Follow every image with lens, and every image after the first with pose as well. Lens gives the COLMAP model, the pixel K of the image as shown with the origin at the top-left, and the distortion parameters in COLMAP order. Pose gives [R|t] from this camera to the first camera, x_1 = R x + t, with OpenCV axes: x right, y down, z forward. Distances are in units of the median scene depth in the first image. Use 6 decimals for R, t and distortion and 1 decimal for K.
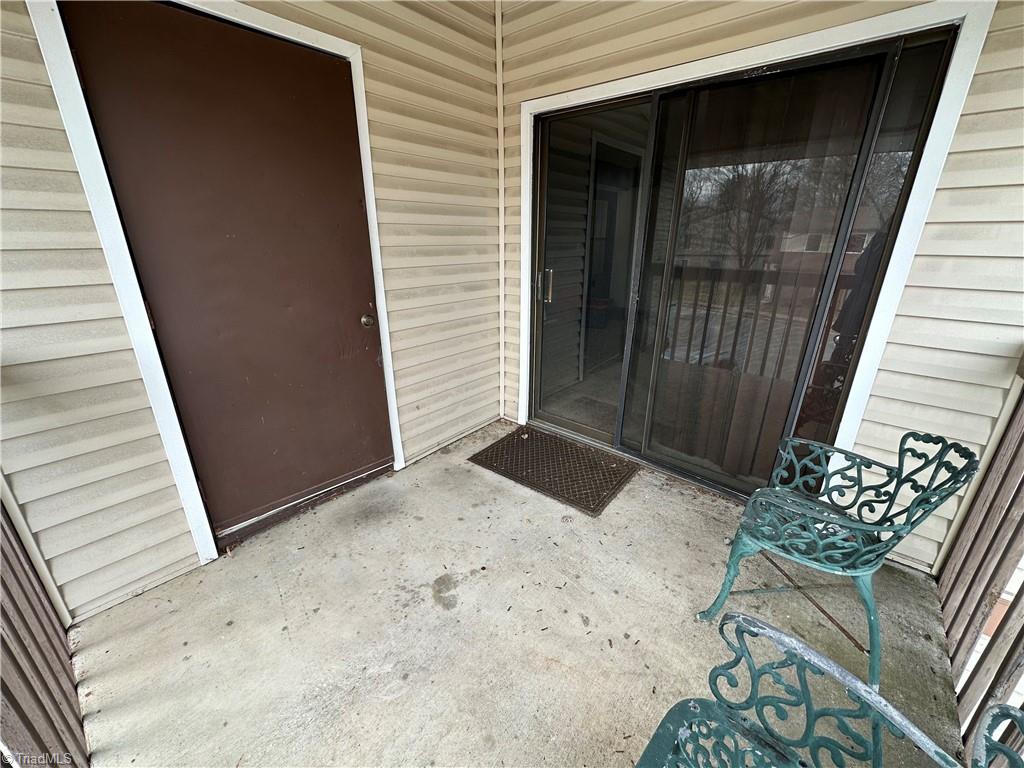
lens RADIAL K [[408.3, 0, 513.4], [0, 408.3, 385.4], [0, 0, 1]] dist [-0.002986, 0.000587]
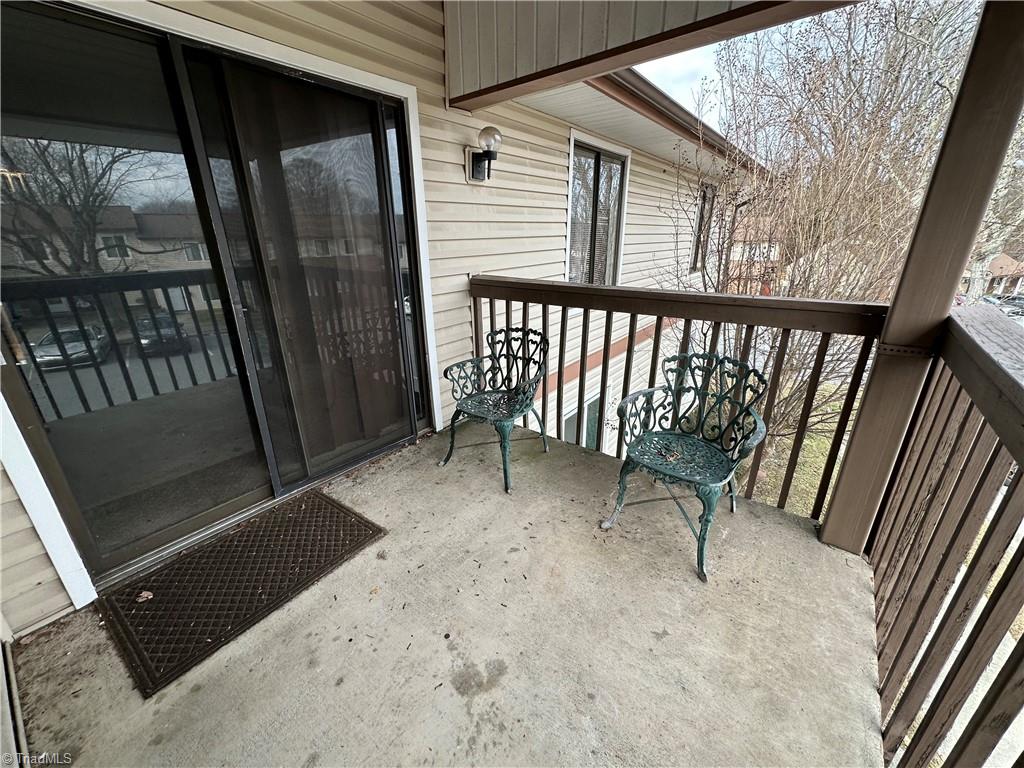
lens RADIAL K [[408.3, 0, 512.0], [0, 408.3, 385.1], [0, 0, 1]] dist [-0.002986, 0.000587]
pose [[-0.048222, -0.352999, 0.934380, -0.661298], [0.355136, 0.868283, 0.346356, -0.222424], [-0.933570, 0.348534, 0.083492, 0.633516]]
